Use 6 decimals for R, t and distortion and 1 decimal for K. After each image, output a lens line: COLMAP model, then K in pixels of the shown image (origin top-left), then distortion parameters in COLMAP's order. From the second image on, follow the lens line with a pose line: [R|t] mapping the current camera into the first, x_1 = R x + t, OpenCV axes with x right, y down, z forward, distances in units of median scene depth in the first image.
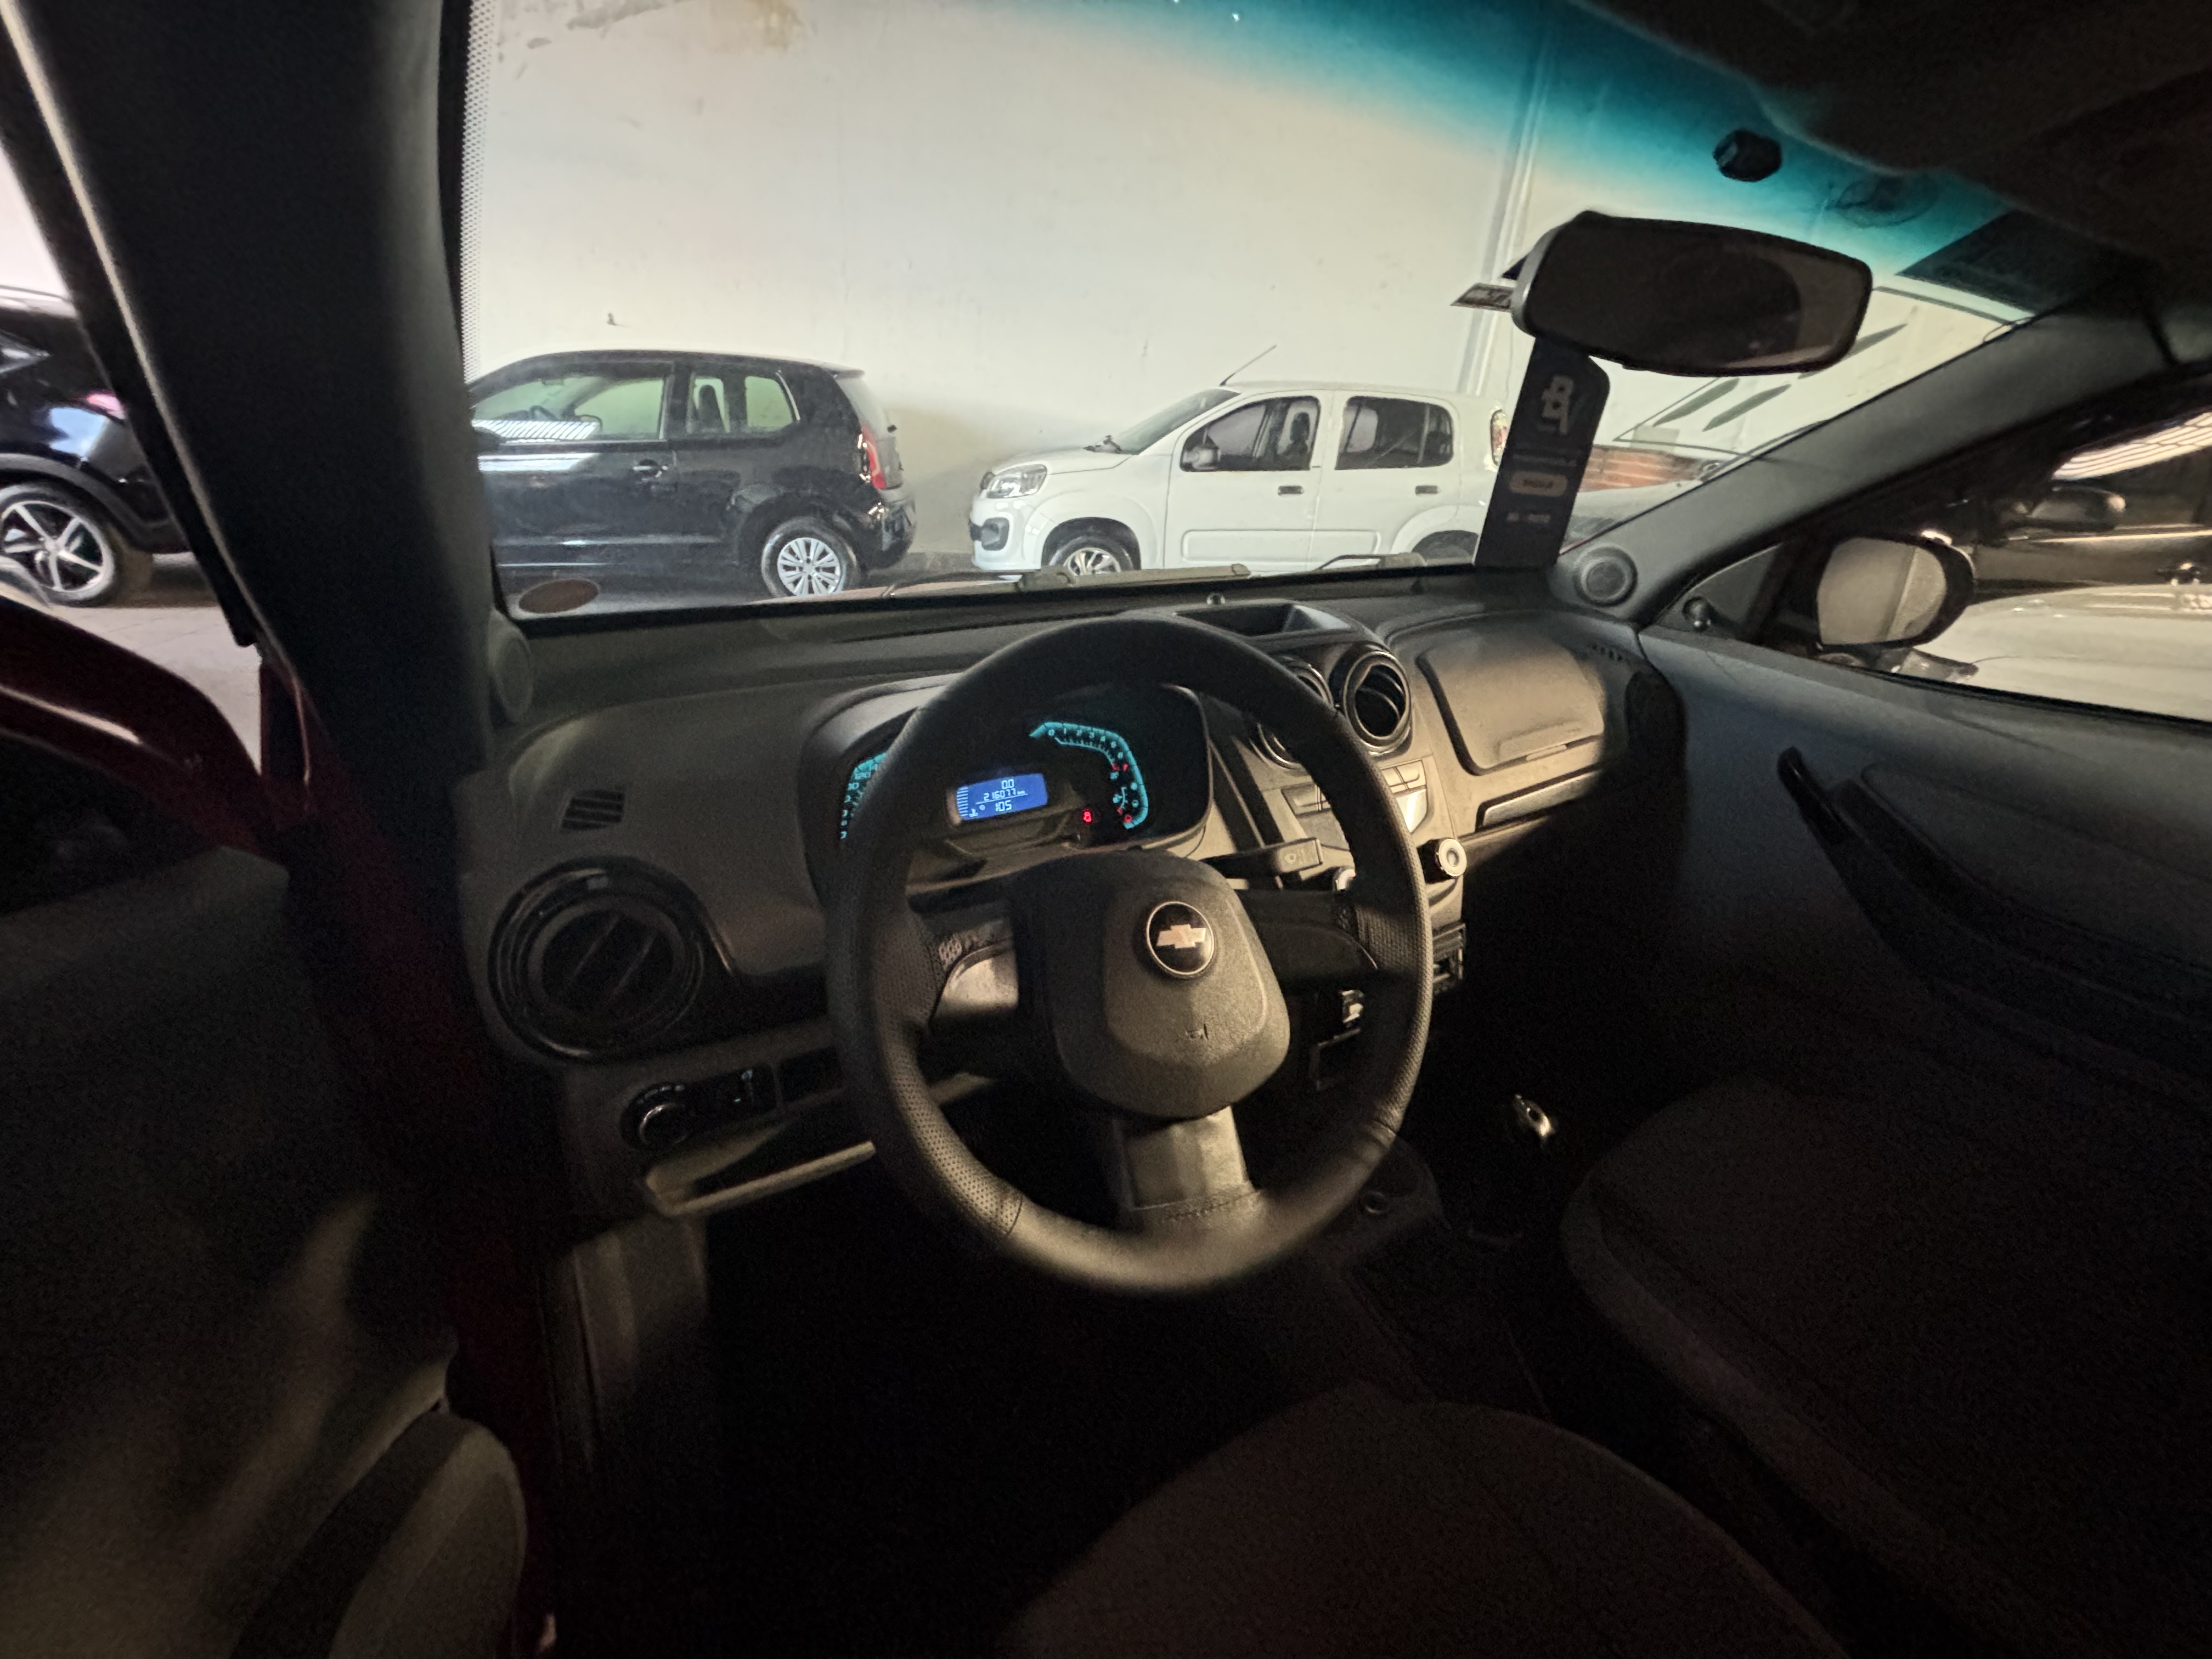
lens RADIAL K [[881.0, 0, 1102.4], [0, 881.0, 820.0], [0, 0, 1]] dist [0.007501, -0.000436]
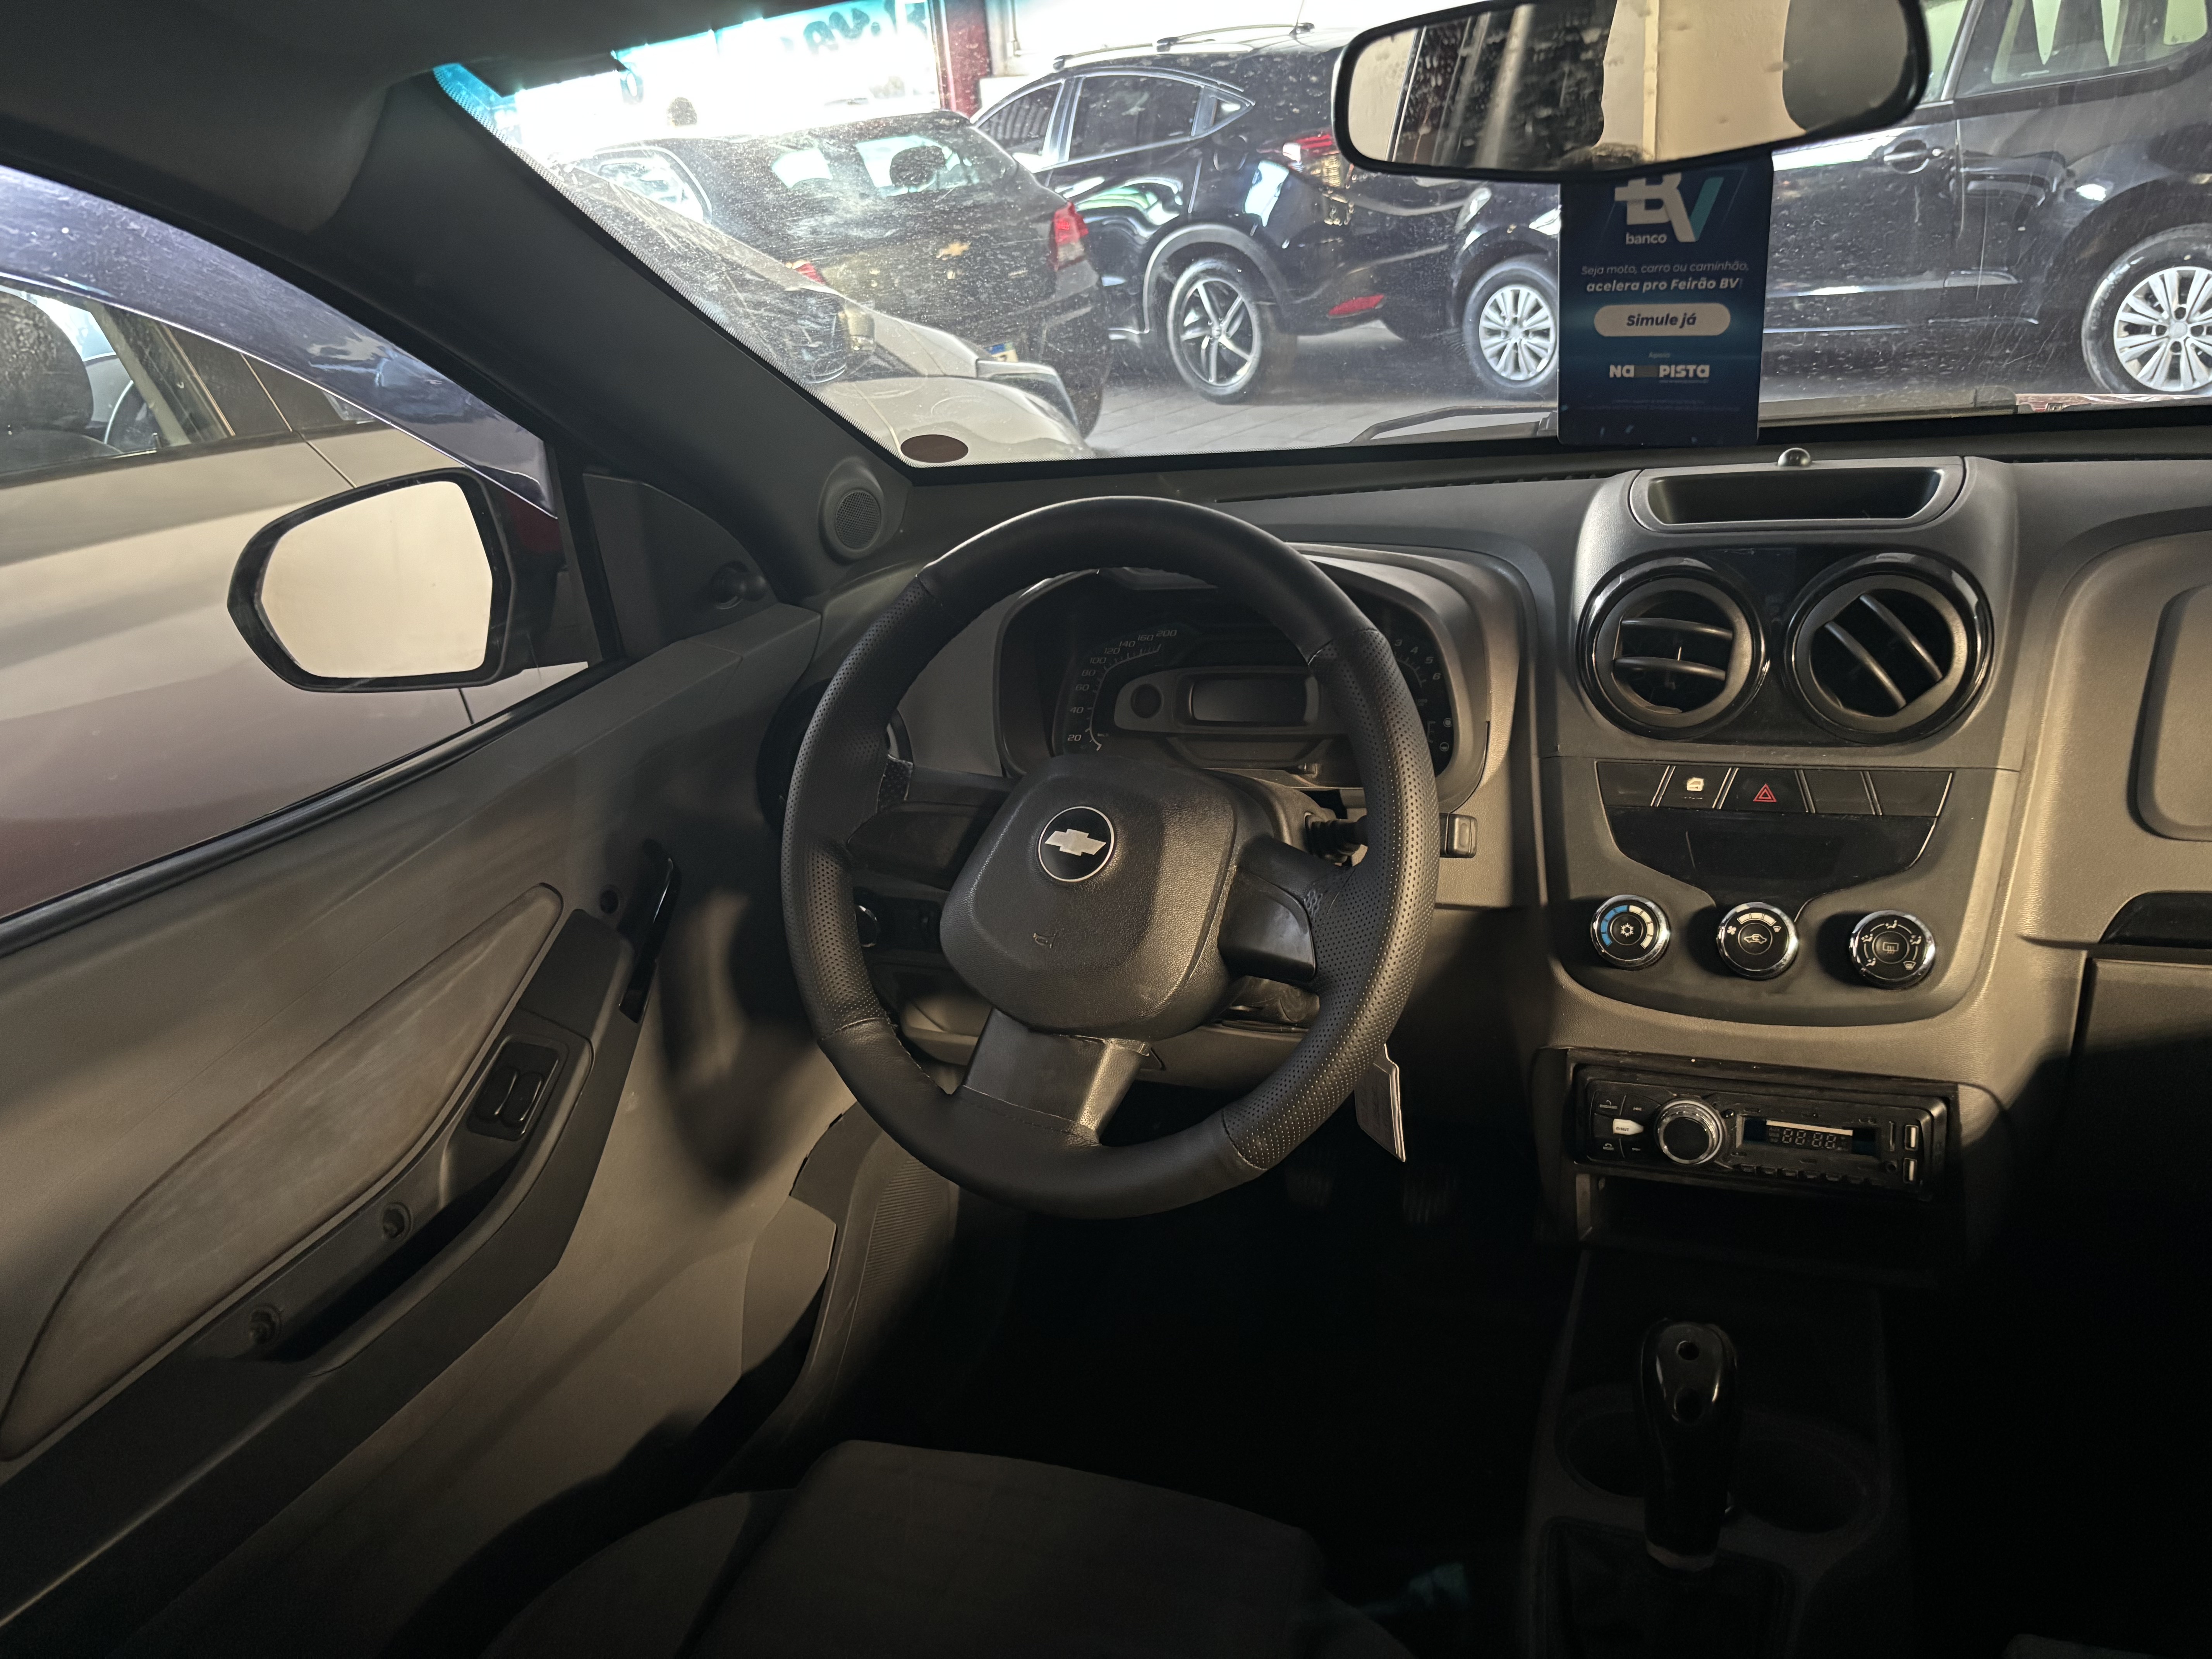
lens RADIAL K [[1677.5, 0, 1112.2], [0, 1677.5, 835.3], [0, 0, 1]] dist [0.020710, -0.044648]
pose [[0.571375, 0.210990, -0.793104, 0.302925], [-0.194154, 0.973707, 0.119162, -0.018345], [0.797392, 0.085898, 0.597316, -0.005854]]
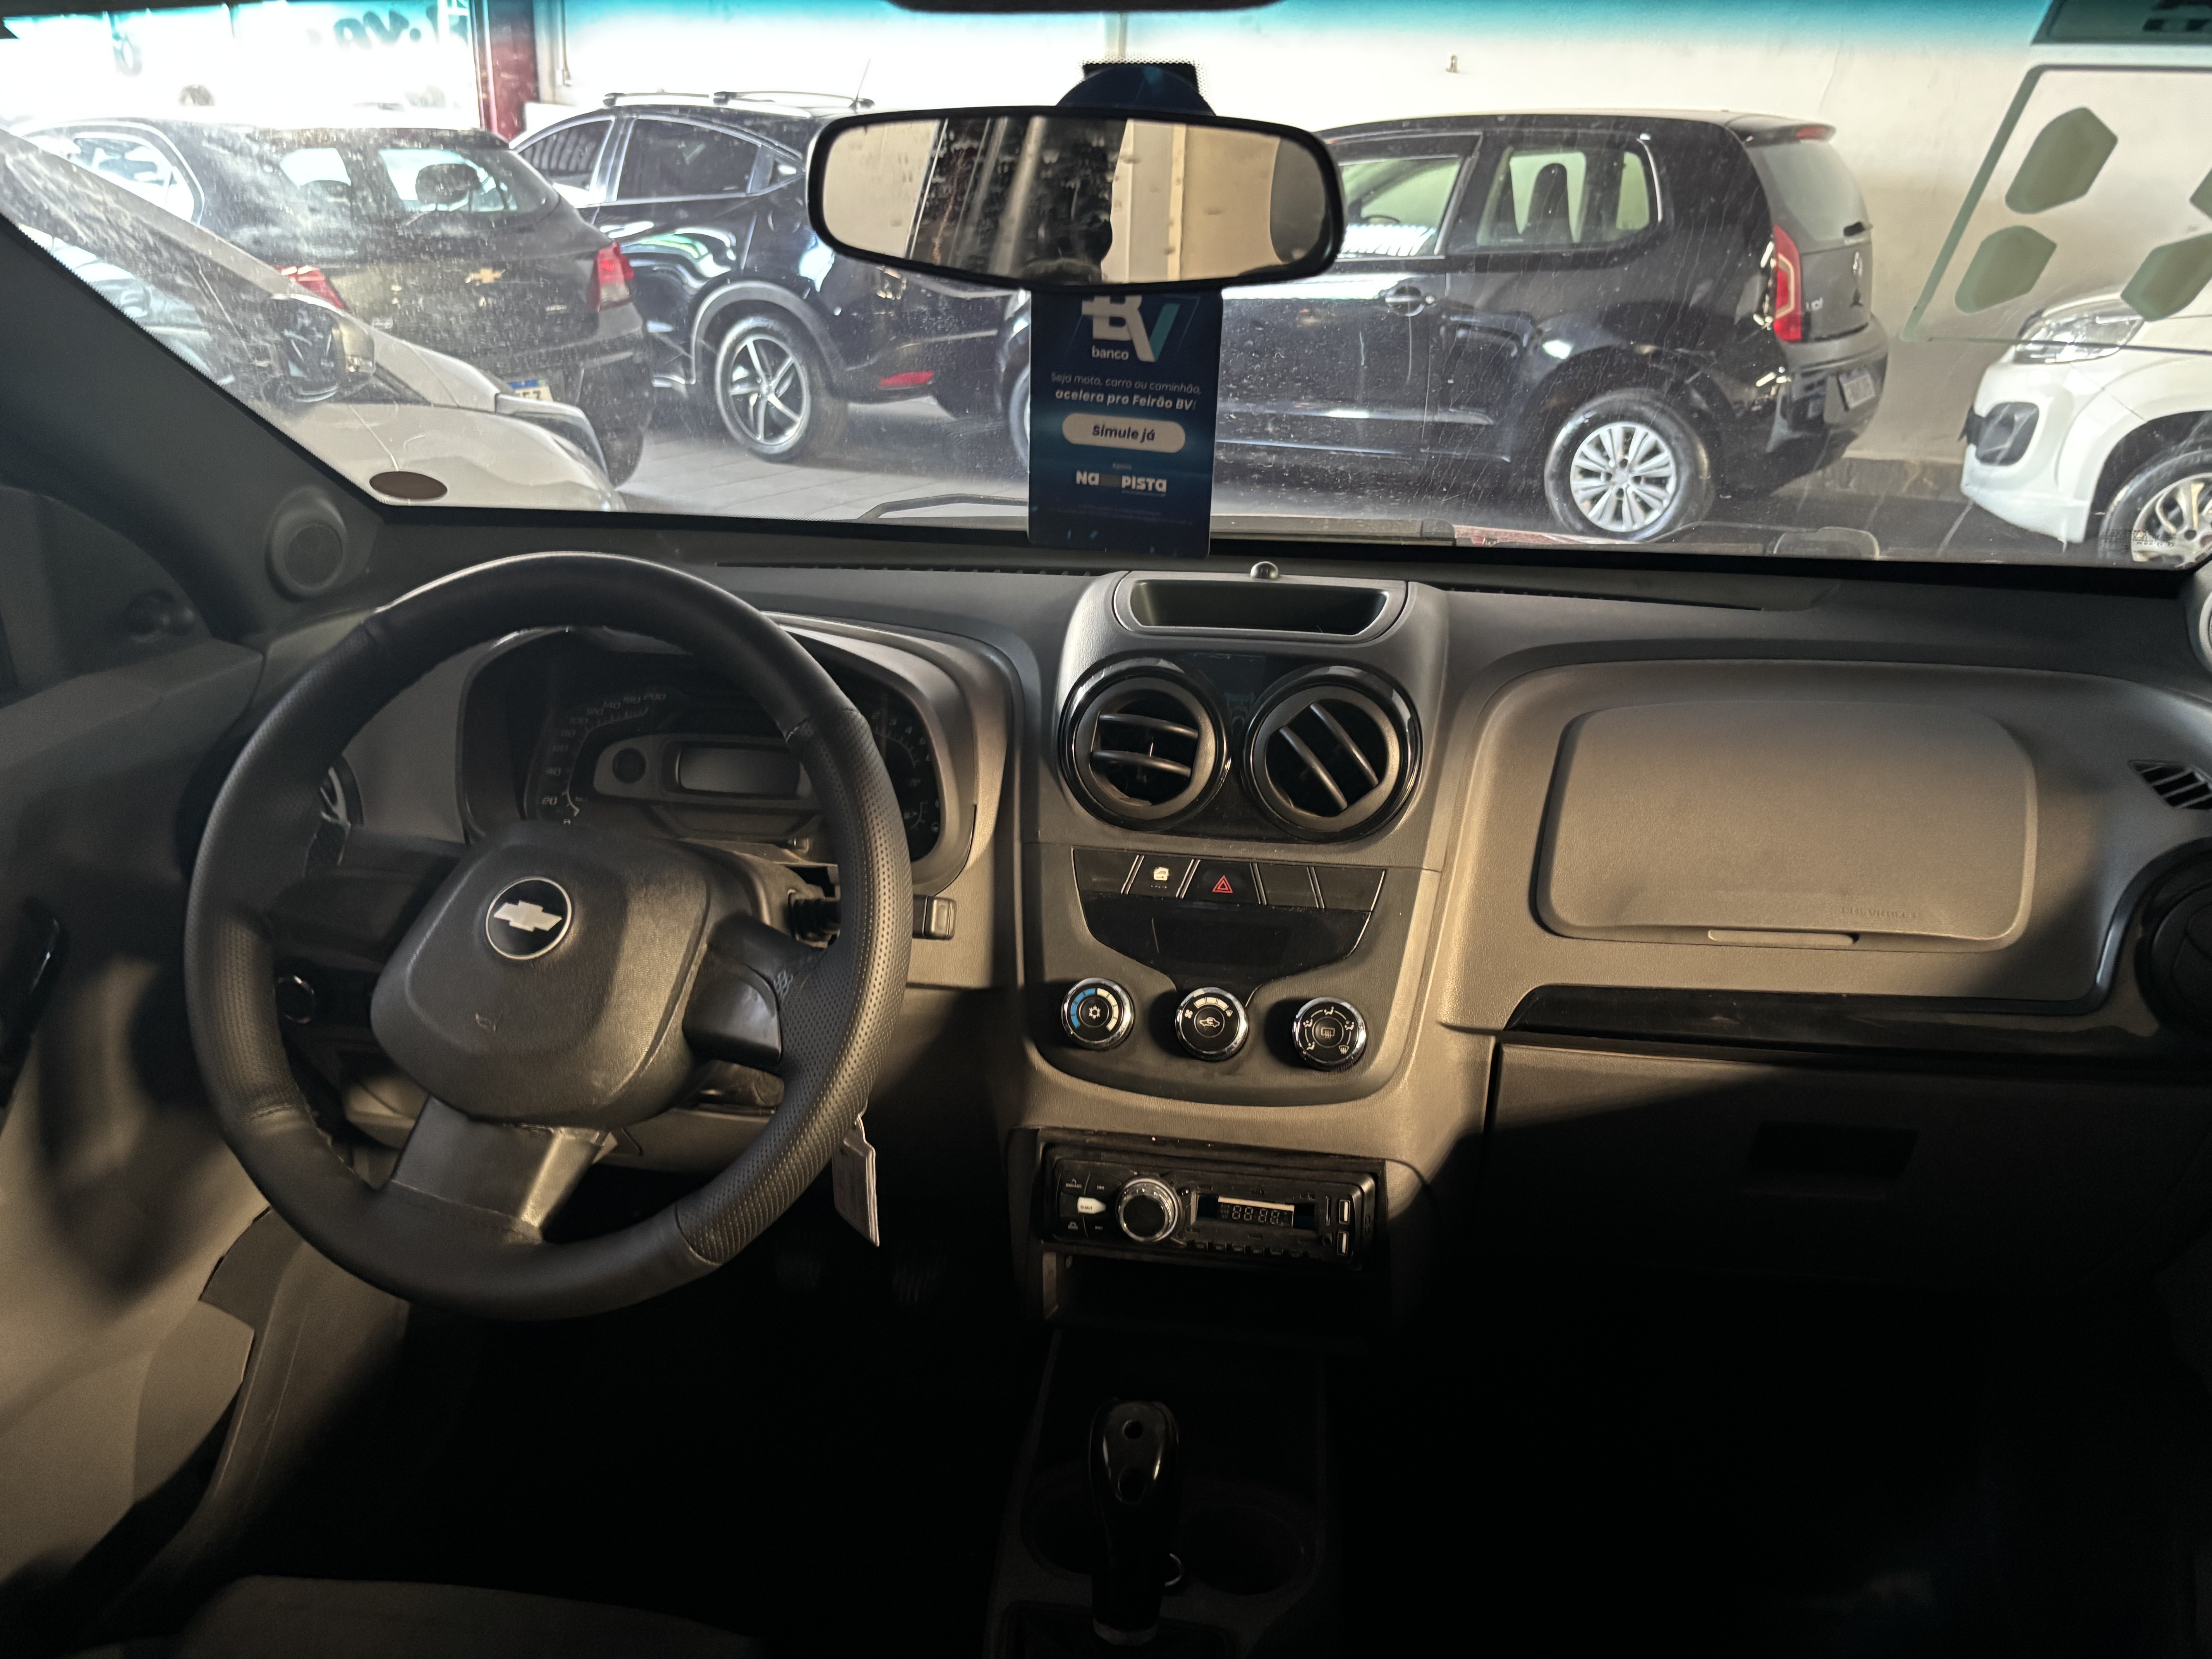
lens RADIAL K [[1677.5, 0, 1112.2], [0, 1677.5, 835.3], [0, 0, 1]] dist [0.020710, -0.044648]
pose [[0.757308, 0.204504, -0.620212, 0.308993], [-0.243898, 0.969554, 0.021882, -0.024354], [0.605804, 0.134697, 0.784129, 0.006436]]
